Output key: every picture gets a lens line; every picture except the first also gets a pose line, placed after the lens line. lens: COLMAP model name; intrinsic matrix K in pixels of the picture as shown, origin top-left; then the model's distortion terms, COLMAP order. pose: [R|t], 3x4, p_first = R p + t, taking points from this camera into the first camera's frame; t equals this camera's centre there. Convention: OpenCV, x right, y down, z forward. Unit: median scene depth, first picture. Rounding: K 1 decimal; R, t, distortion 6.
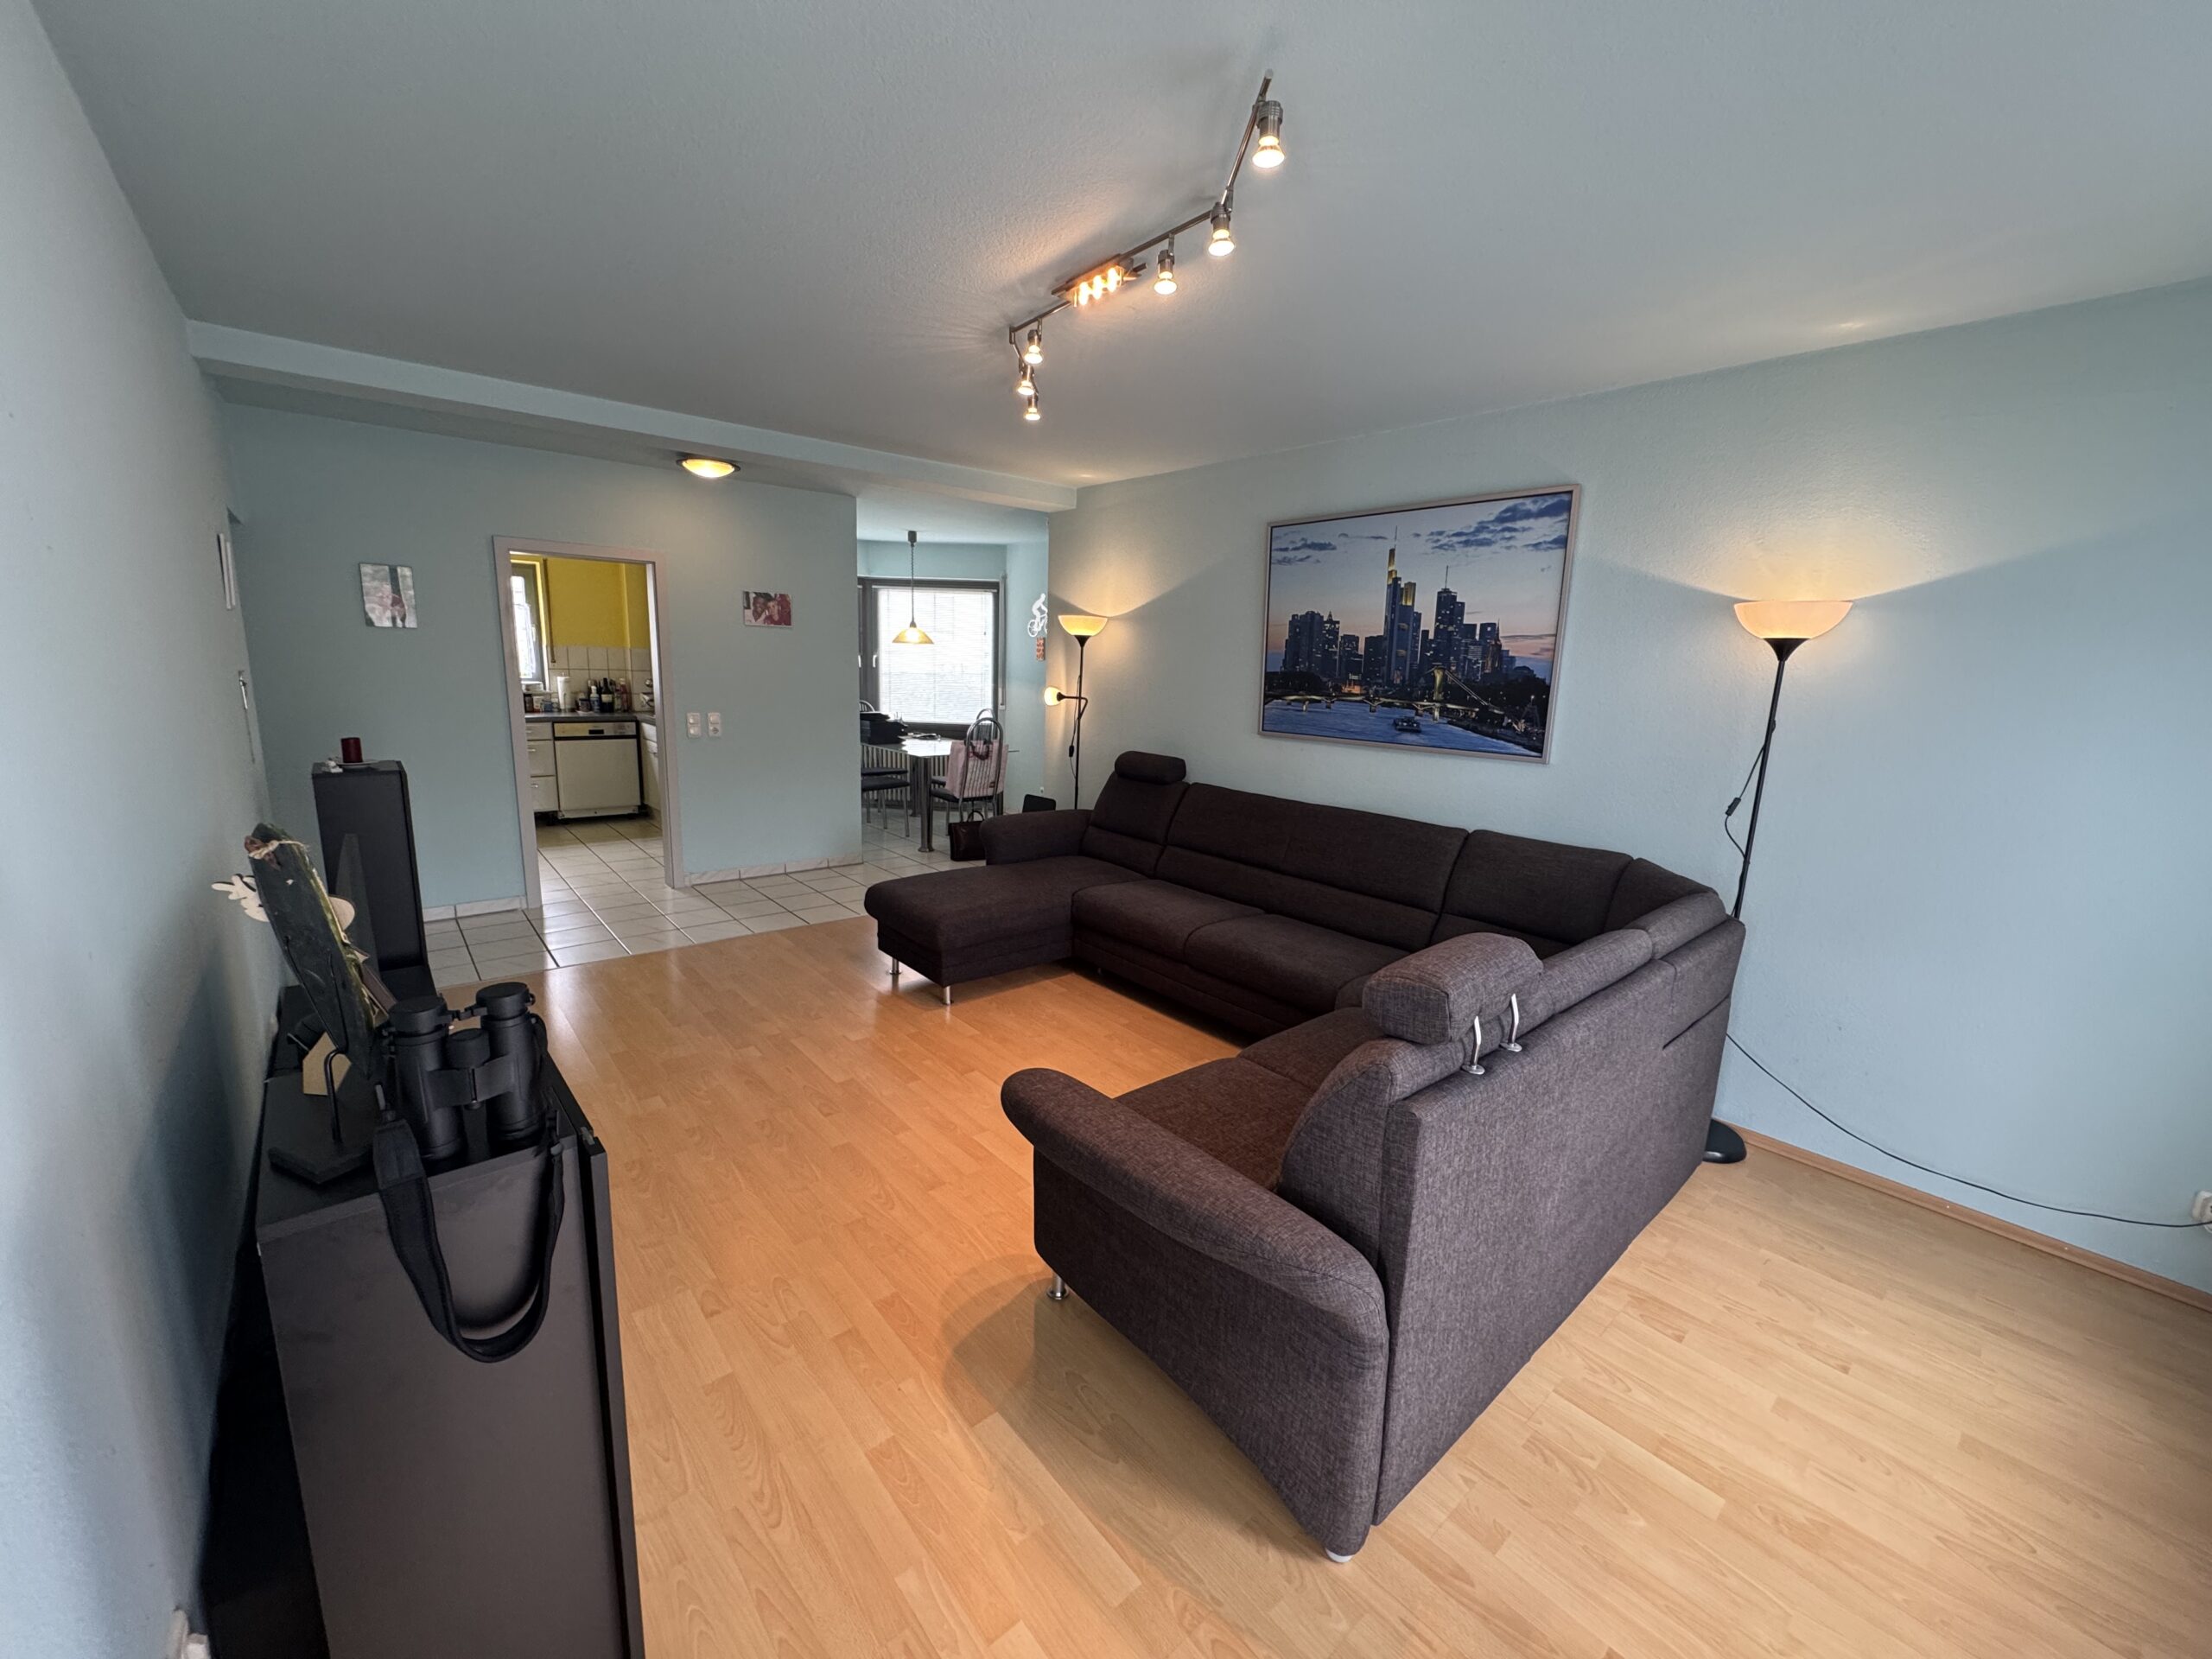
lens RADIAL K [[875.4, 0, 1109.9], [0, 875.4, 825.7], [0, 0, 1]] dist [-0.002155, 0.000471]
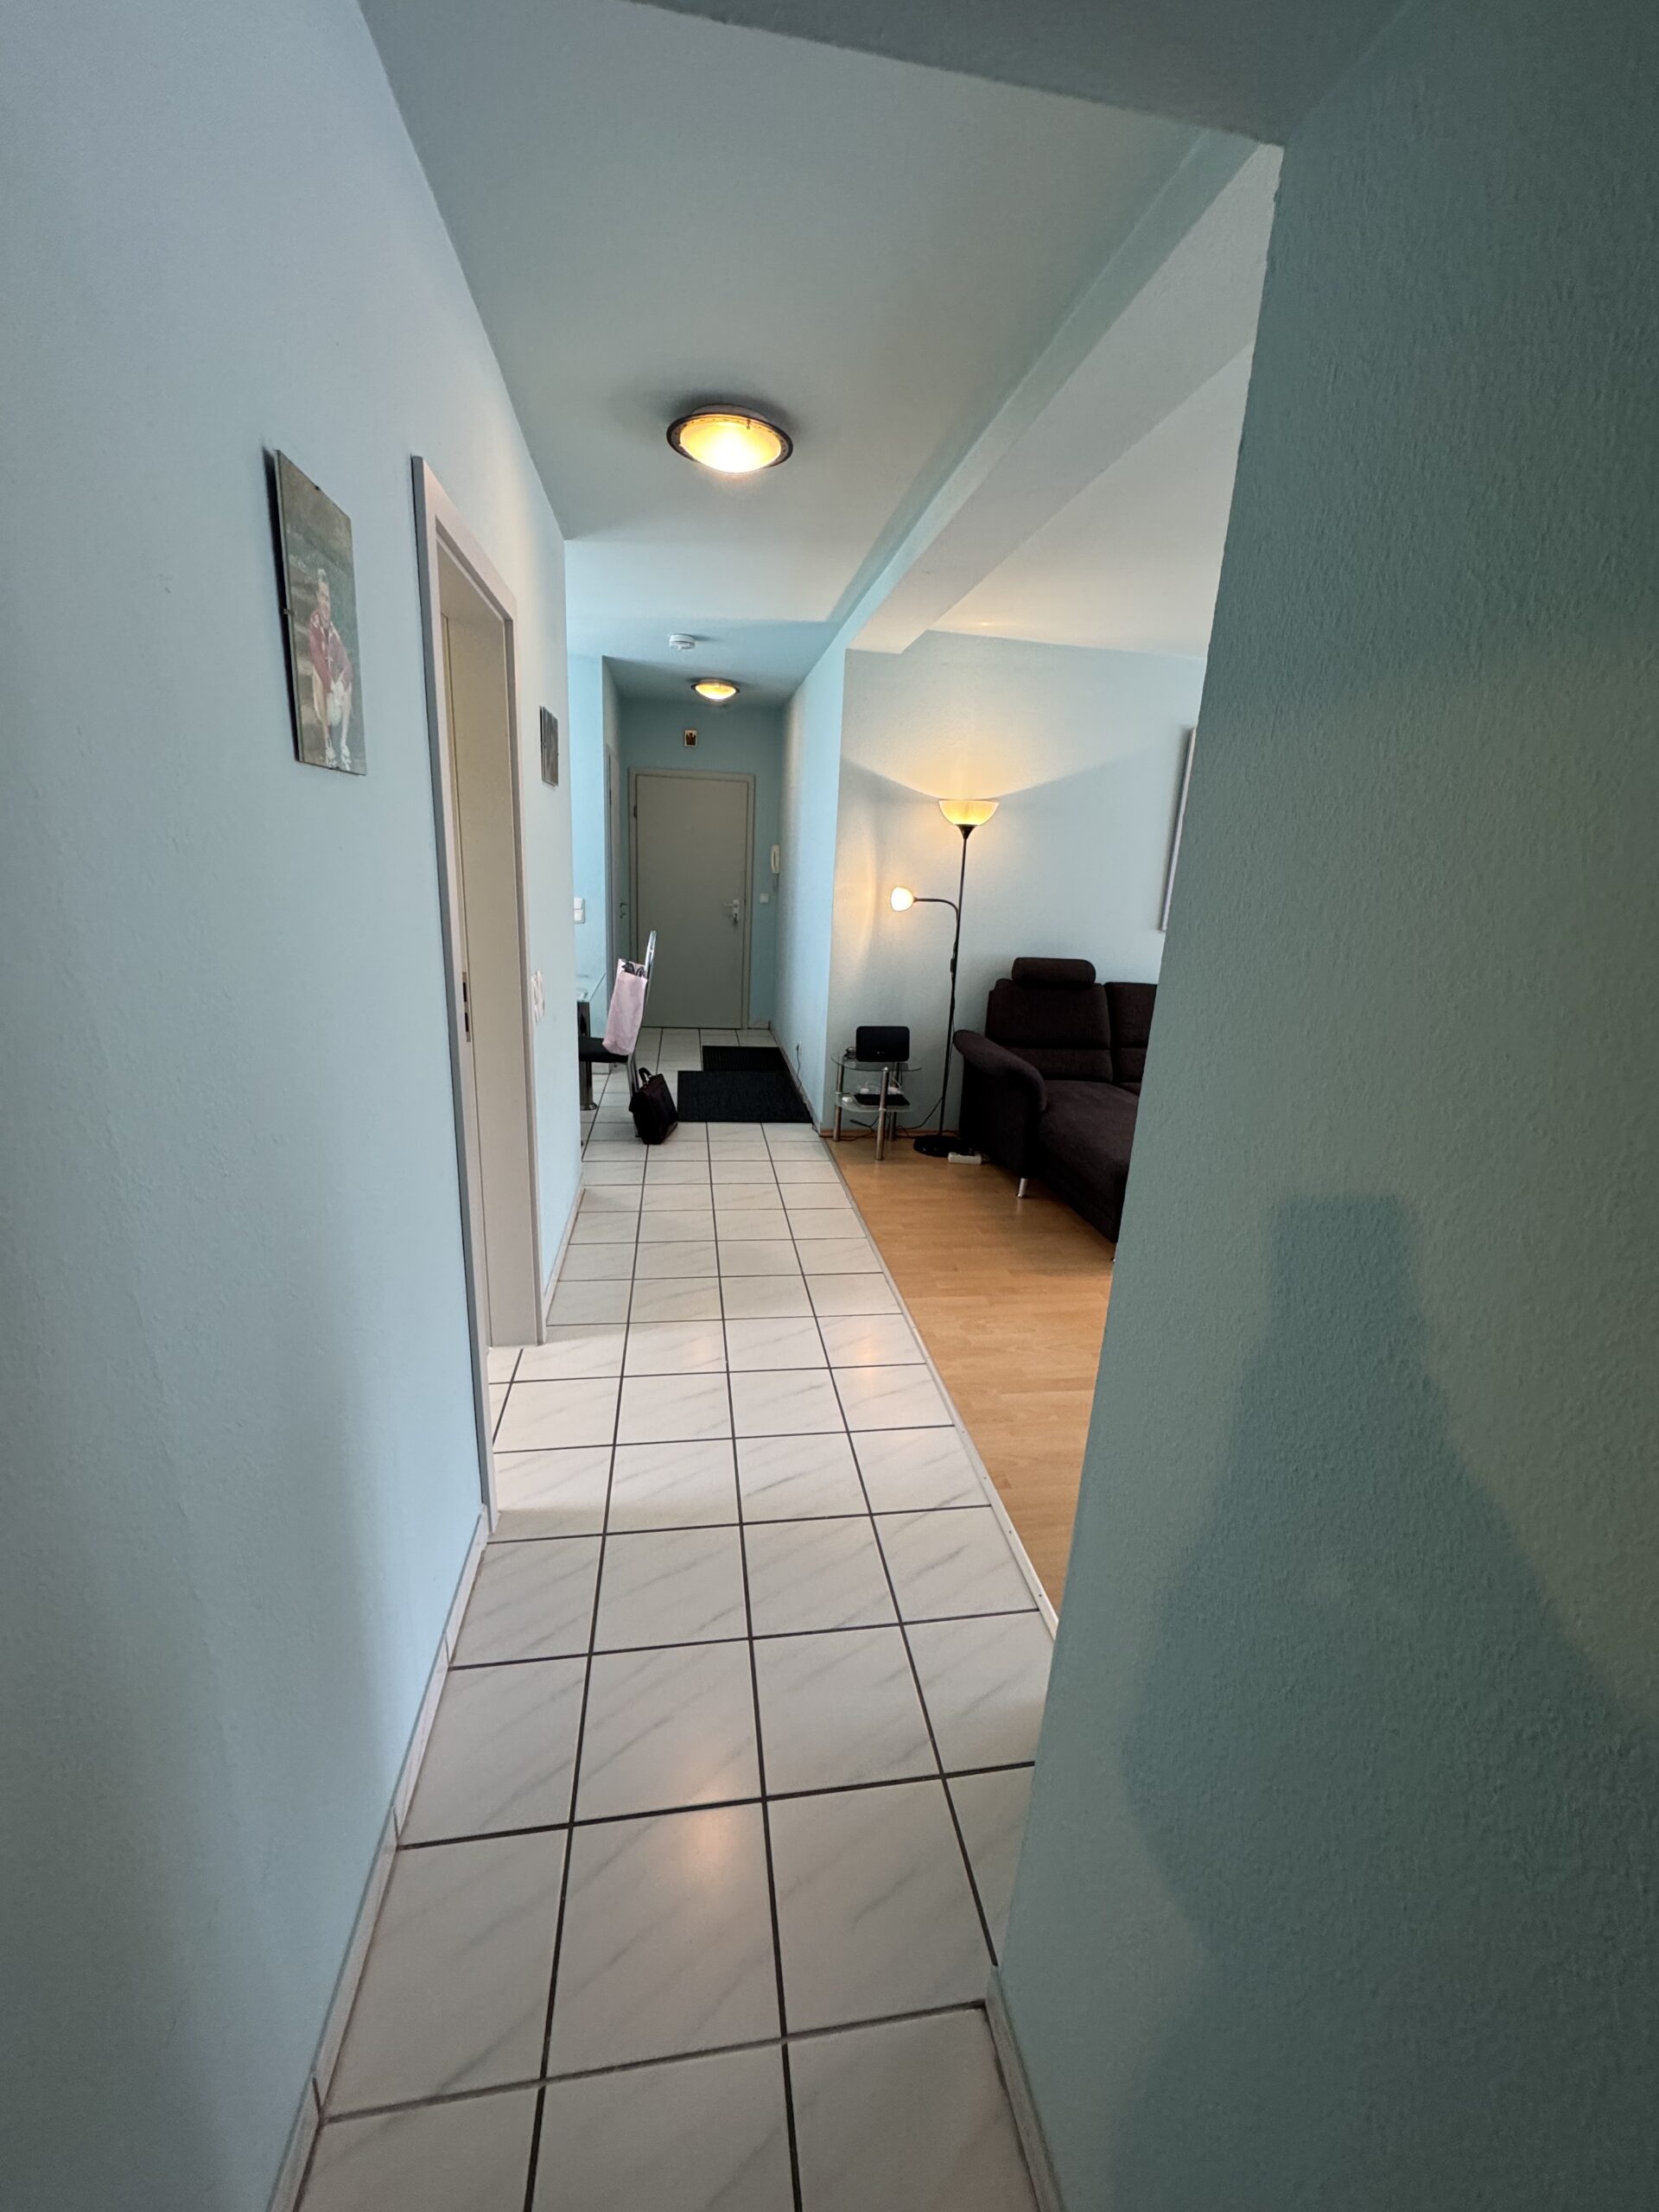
lens RADIAL K [[875.4, 0, 826.4], [0, 875.4, 1095.3], [0, 0, 1]] dist [-0.002155, 0.000471]
pose [[0.528958, -0.224999, 0.818278, -1.066867], [0.128404, 0.974332, 0.184905, -0.173998], [-0.838878, 0.007263, 0.544271, 0.837749]]
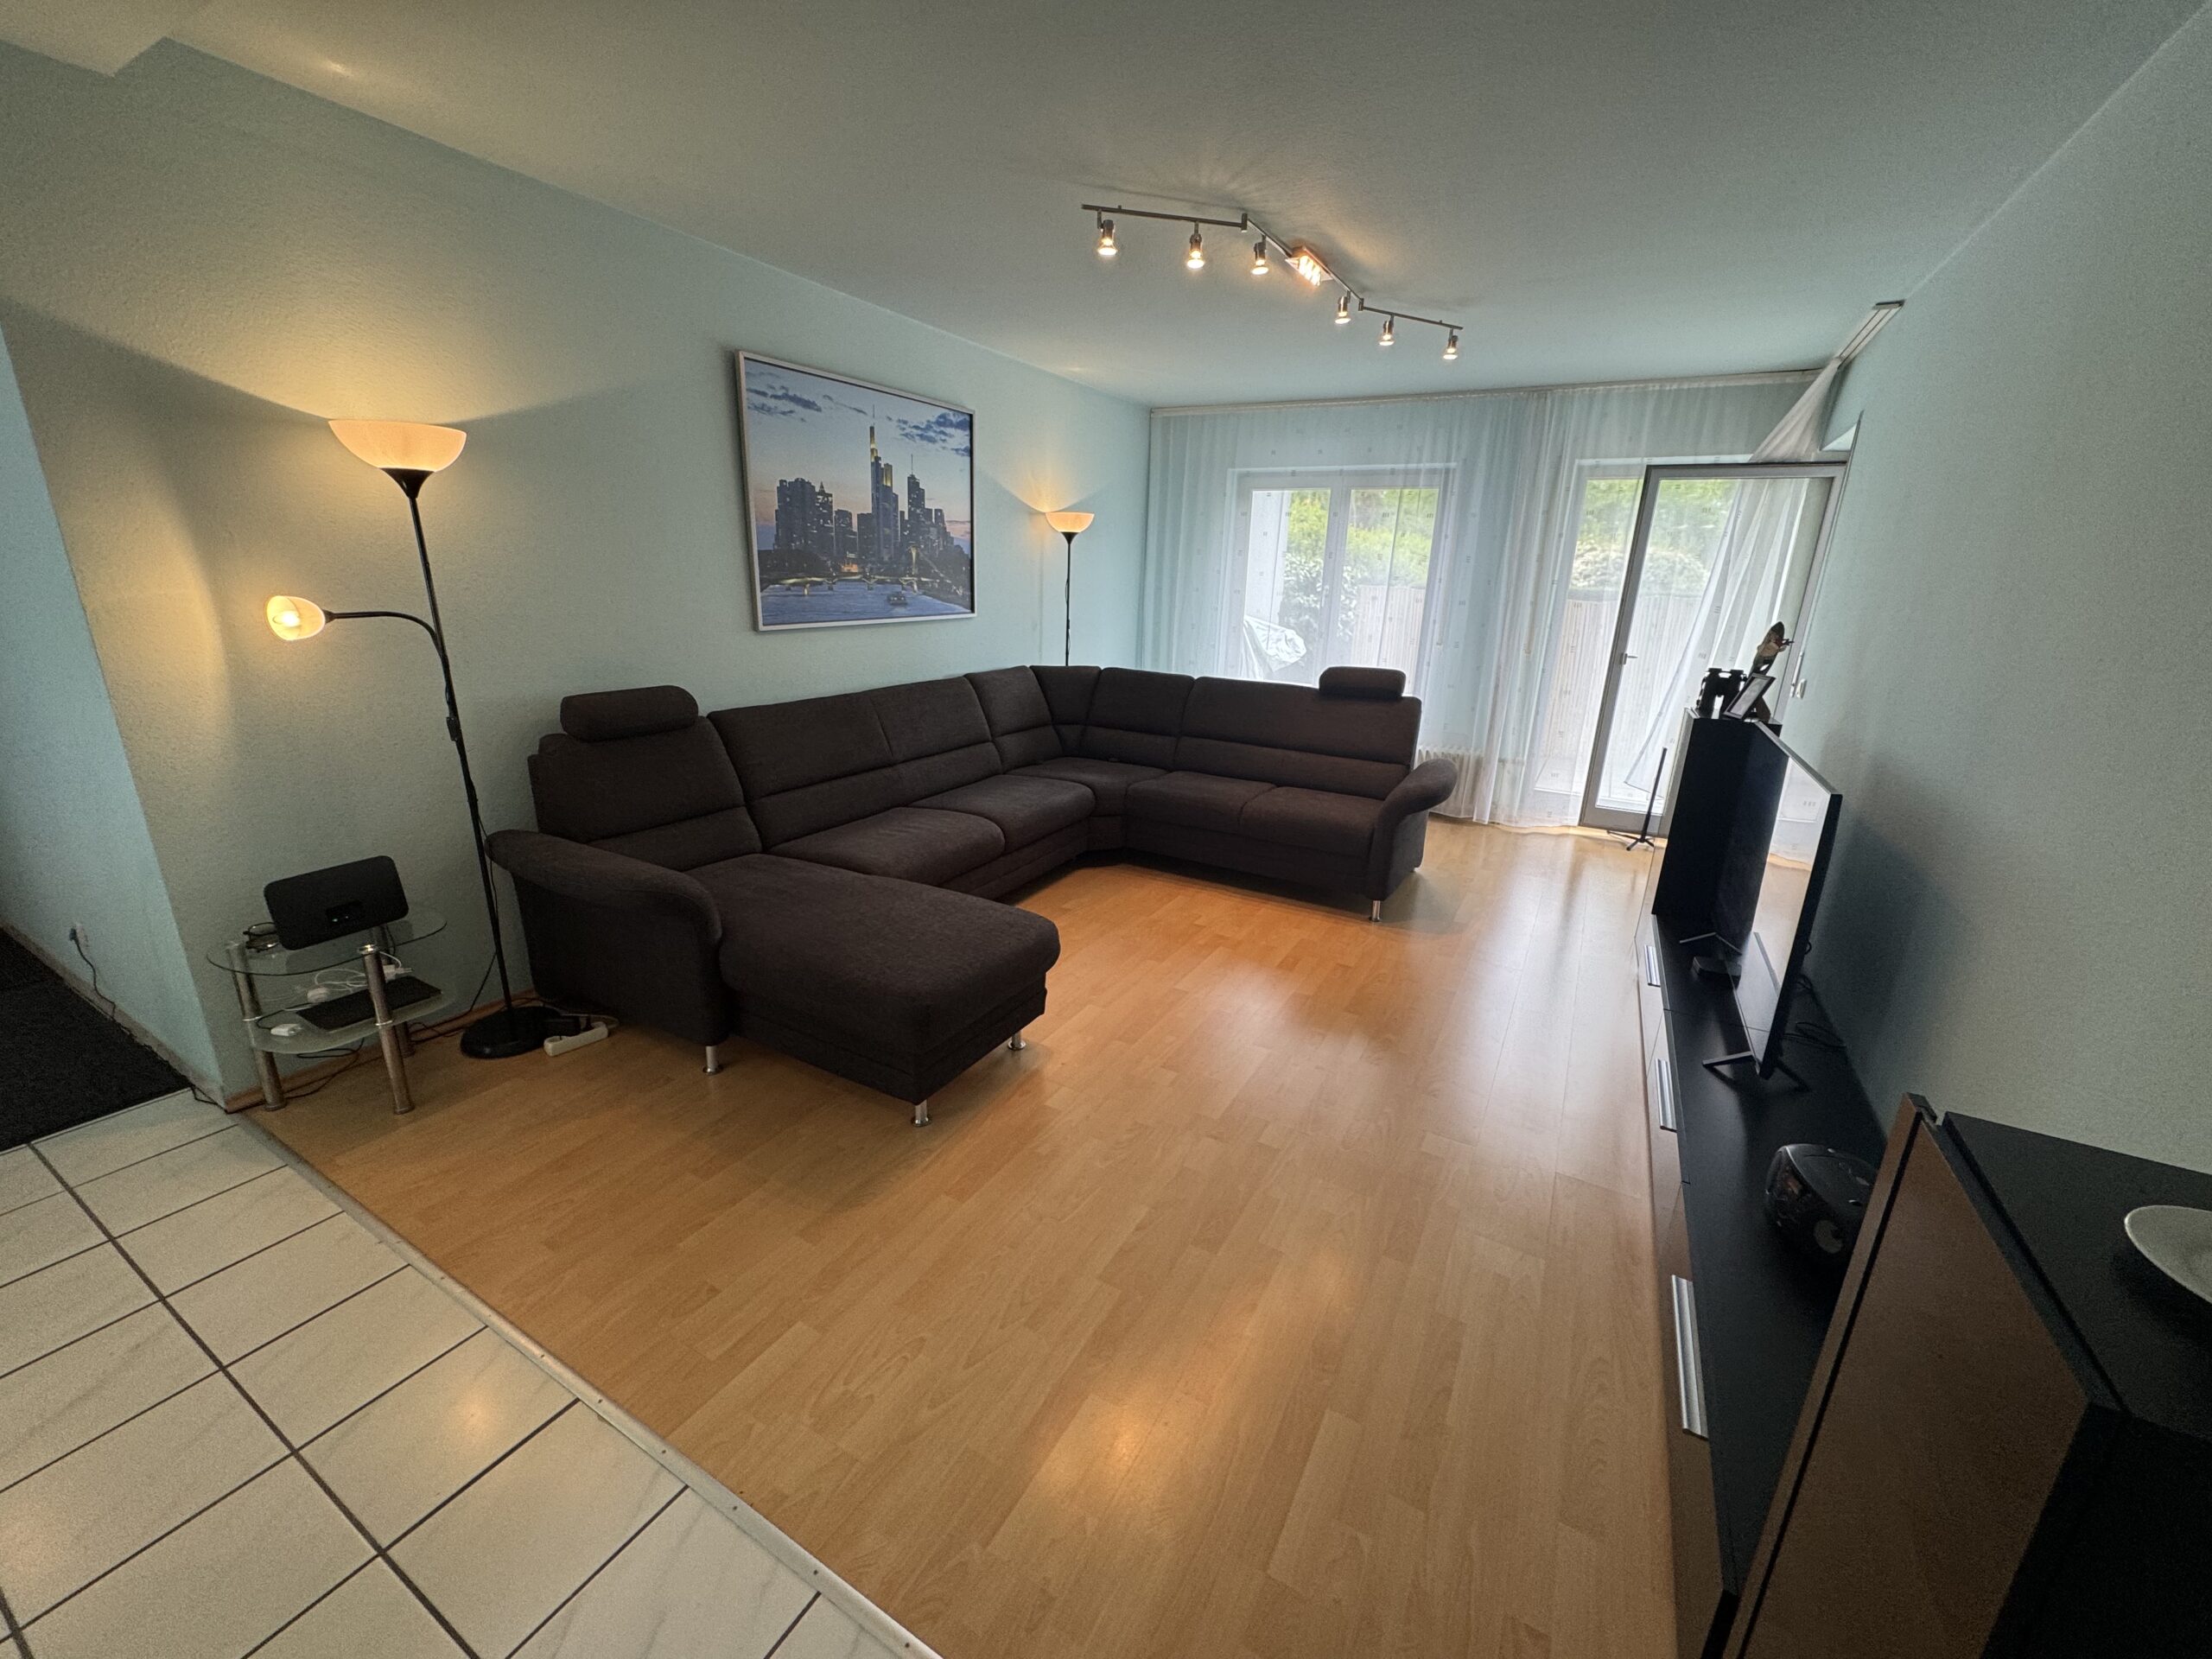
lens RADIAL K [[875.4, 0, 1112.1], [0, 875.4, 824.4], [0, 0, 1]] dist [-0.002155, 0.000471]
pose [[-0.339404, -0.305697, 0.889581, -0.772949], [0.136767, 0.919631, 0.368204, -0.210604], [-0.930645, 0.246635, -0.270317, 1.052085]]
